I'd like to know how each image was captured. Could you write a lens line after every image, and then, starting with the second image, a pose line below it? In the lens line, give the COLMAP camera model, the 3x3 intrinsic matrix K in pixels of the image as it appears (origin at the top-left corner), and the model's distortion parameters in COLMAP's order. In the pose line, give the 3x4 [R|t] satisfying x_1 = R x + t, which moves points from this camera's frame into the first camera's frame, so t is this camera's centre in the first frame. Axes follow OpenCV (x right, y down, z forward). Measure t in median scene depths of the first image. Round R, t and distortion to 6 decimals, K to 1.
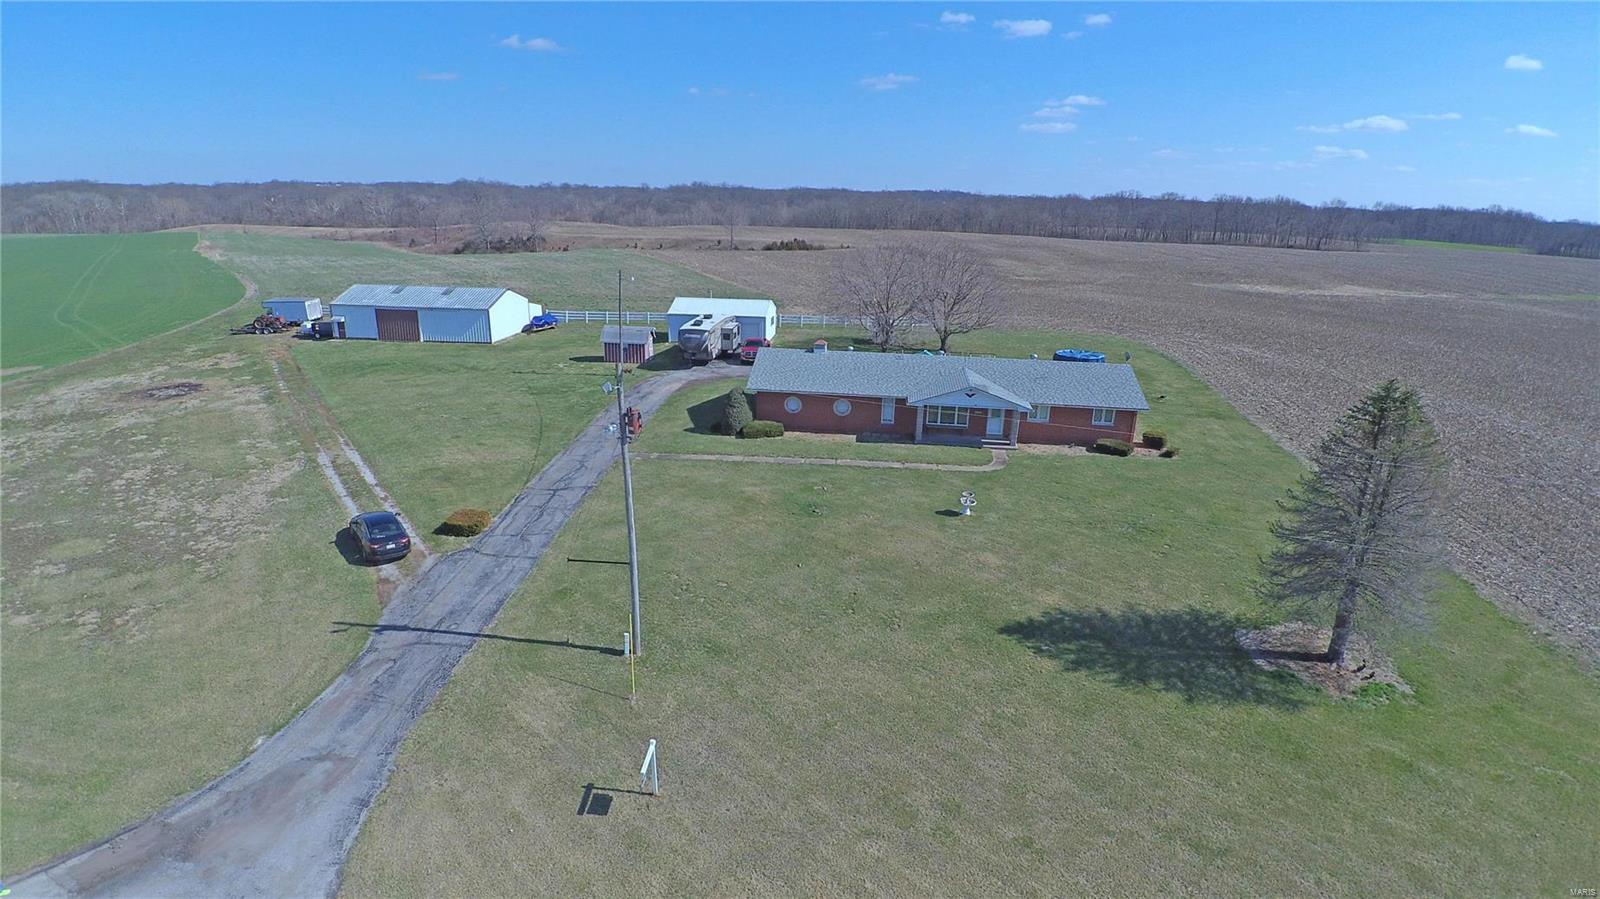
lens RADIAL K [[810.2, 0, 797.4], [0, 810.2, 451.3], [0, 0, 1]] dist [-0.034693, -0.022614]
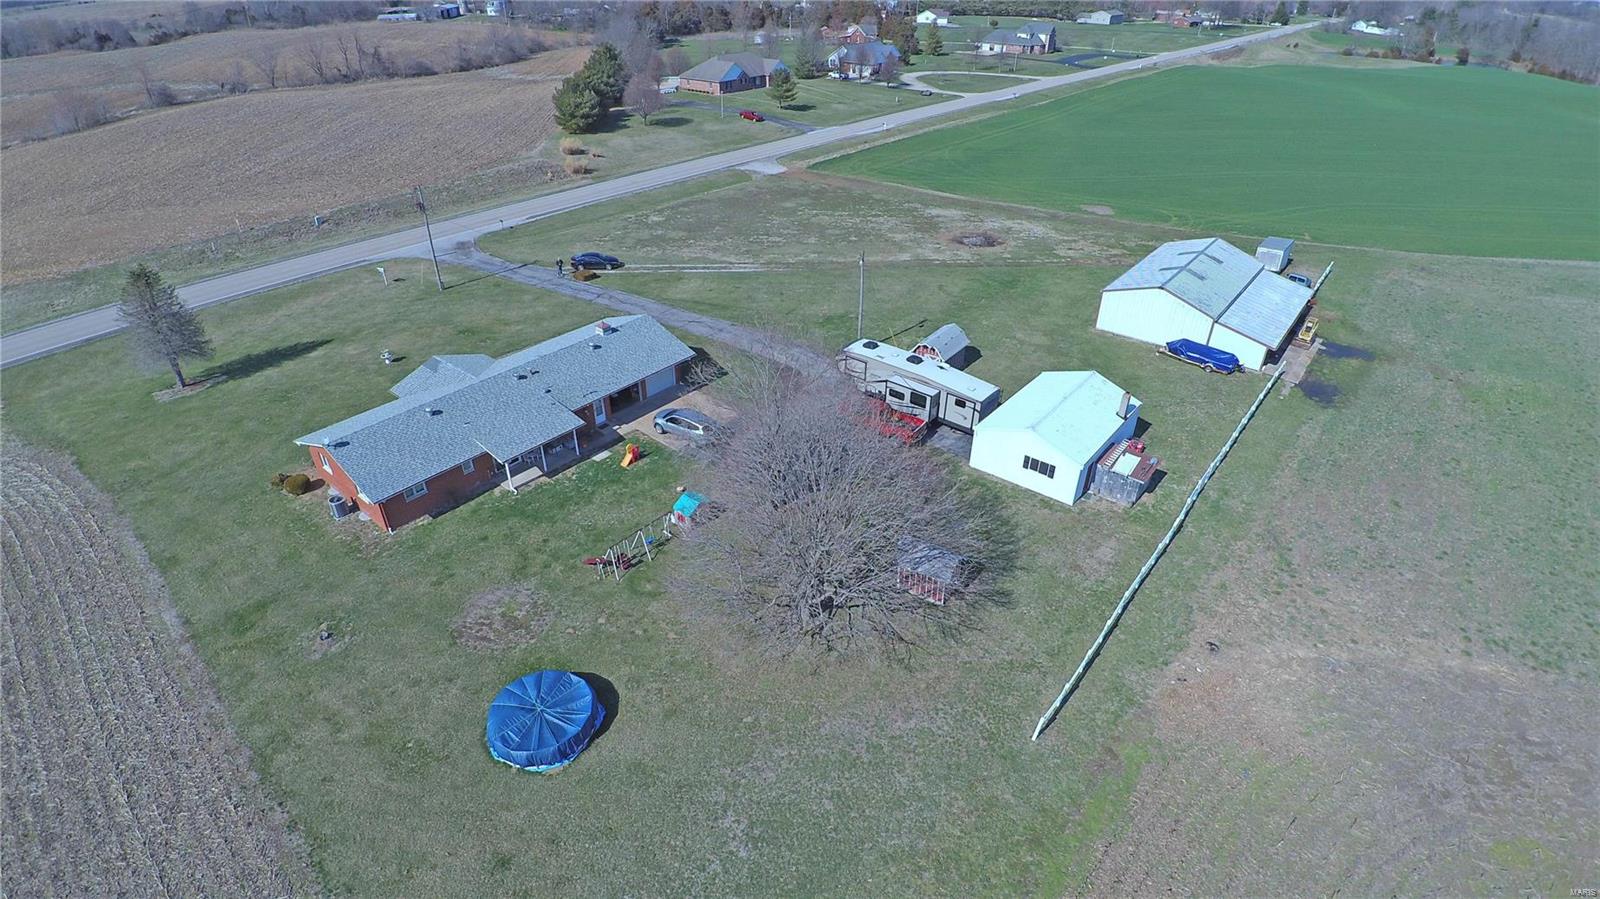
lens RADIAL K [[810.2, 0, 792.7], [0, 810.2, 453.5], [0, 0, 1]] dist [-0.034693, -0.022614]
pose [[-0.540737, 0.430352, -0.722772, 0.802926], [-0.269660, 0.725197, 0.633540, -0.821746], [0.796798, 0.537481, -0.276093, 1.725225]]
